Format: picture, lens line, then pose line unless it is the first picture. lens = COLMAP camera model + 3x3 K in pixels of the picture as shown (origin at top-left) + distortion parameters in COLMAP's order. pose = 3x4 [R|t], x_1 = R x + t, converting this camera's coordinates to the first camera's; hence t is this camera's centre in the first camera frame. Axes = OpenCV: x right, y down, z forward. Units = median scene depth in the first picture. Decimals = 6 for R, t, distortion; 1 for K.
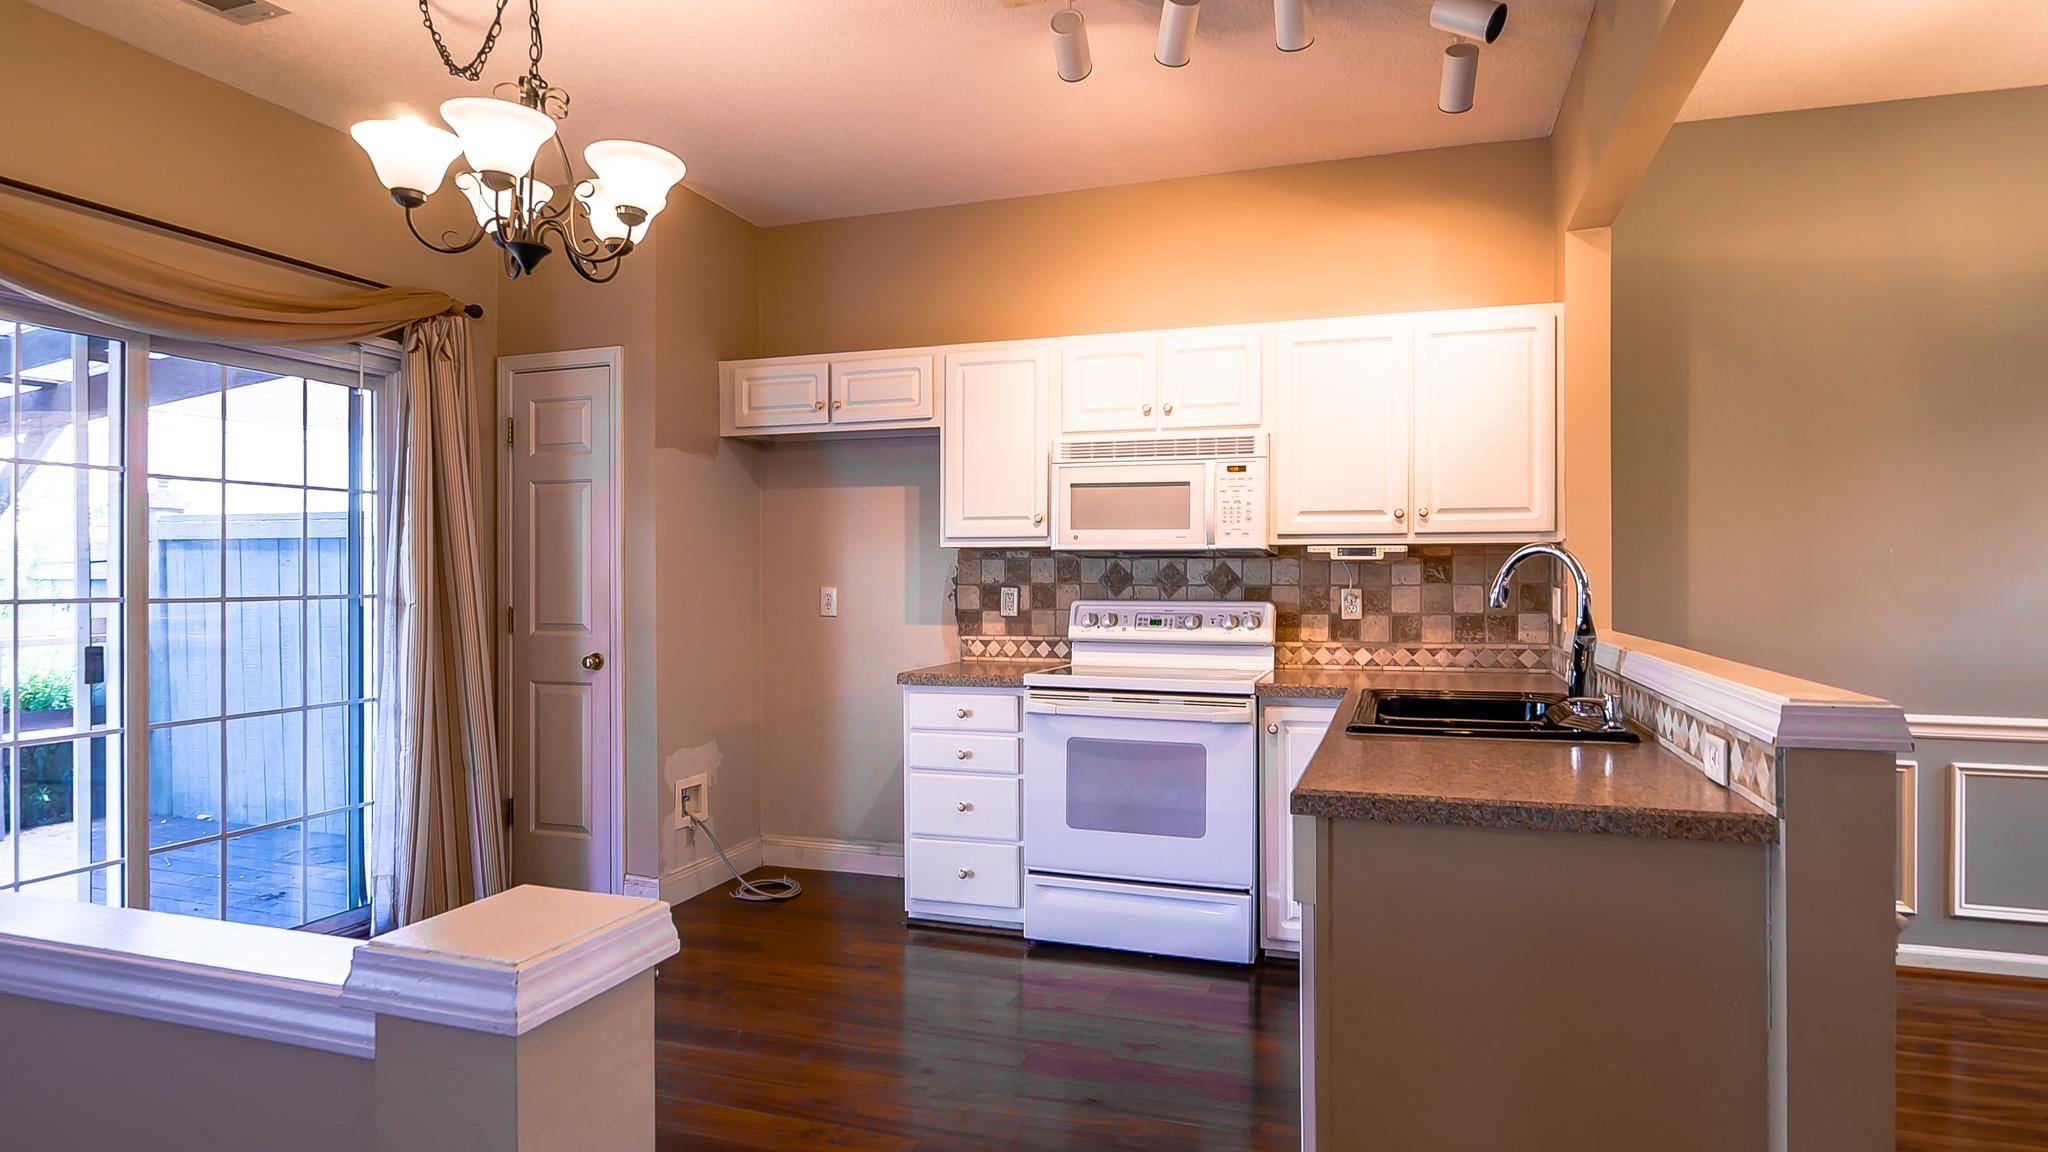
lens RADIAL K [[1120.3, 0, 1058.4], [0, 1120.3, 586.1], [0, 0, 1]] dist [-0.009166, -0.002915]
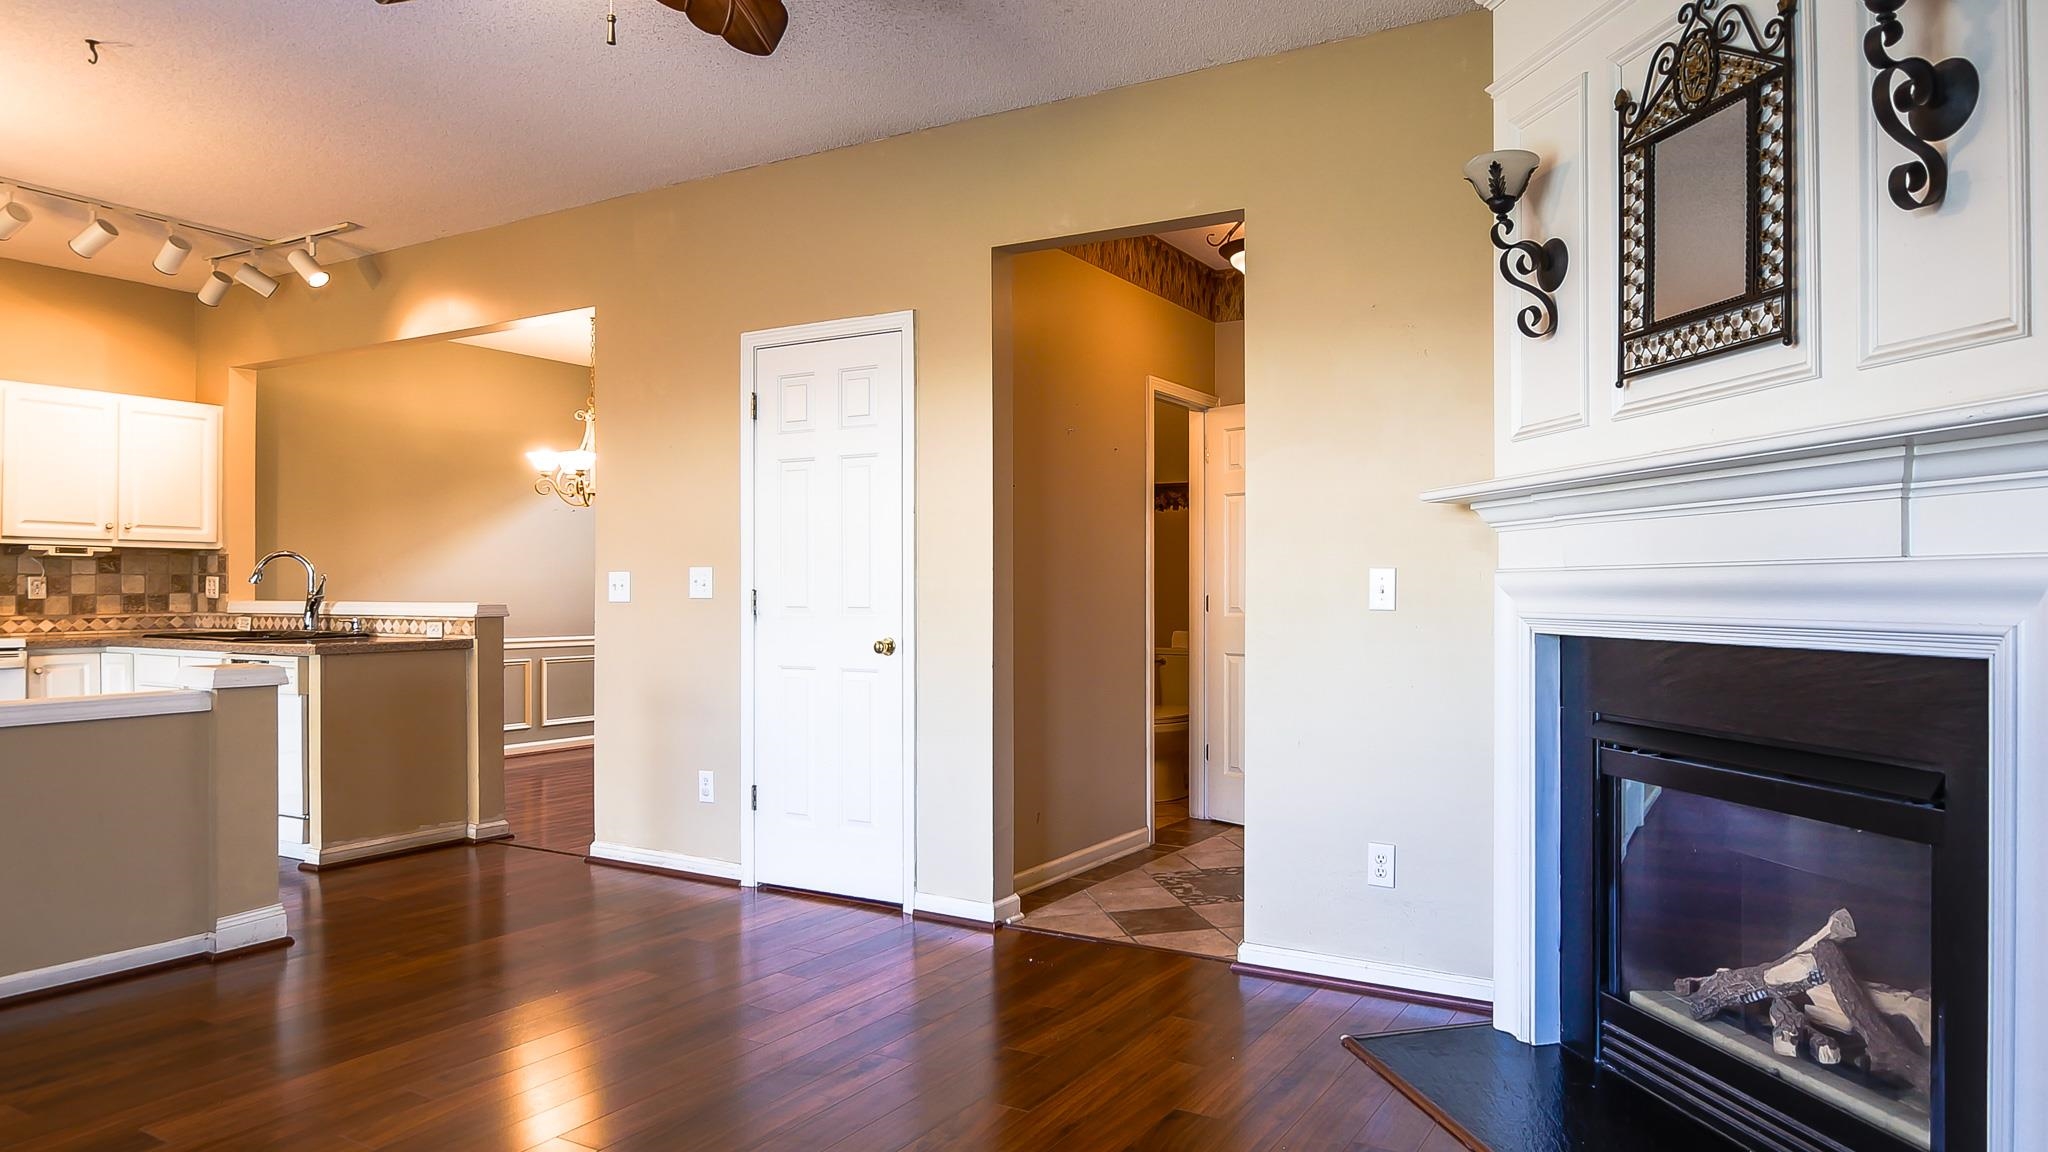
lens RADIAL K [[1120.3, 0, 1121.6], [0, 1120.3, 585.8], [0, 0, 1]] dist [-0.009166, -0.002915]
pose [[0.169322, 0.003475, 0.985555, -0.871783], [0.005980, 0.999972, -0.004553, 0.028304], [-0.985543, 0.006665, 0.169296, -0.554772]]
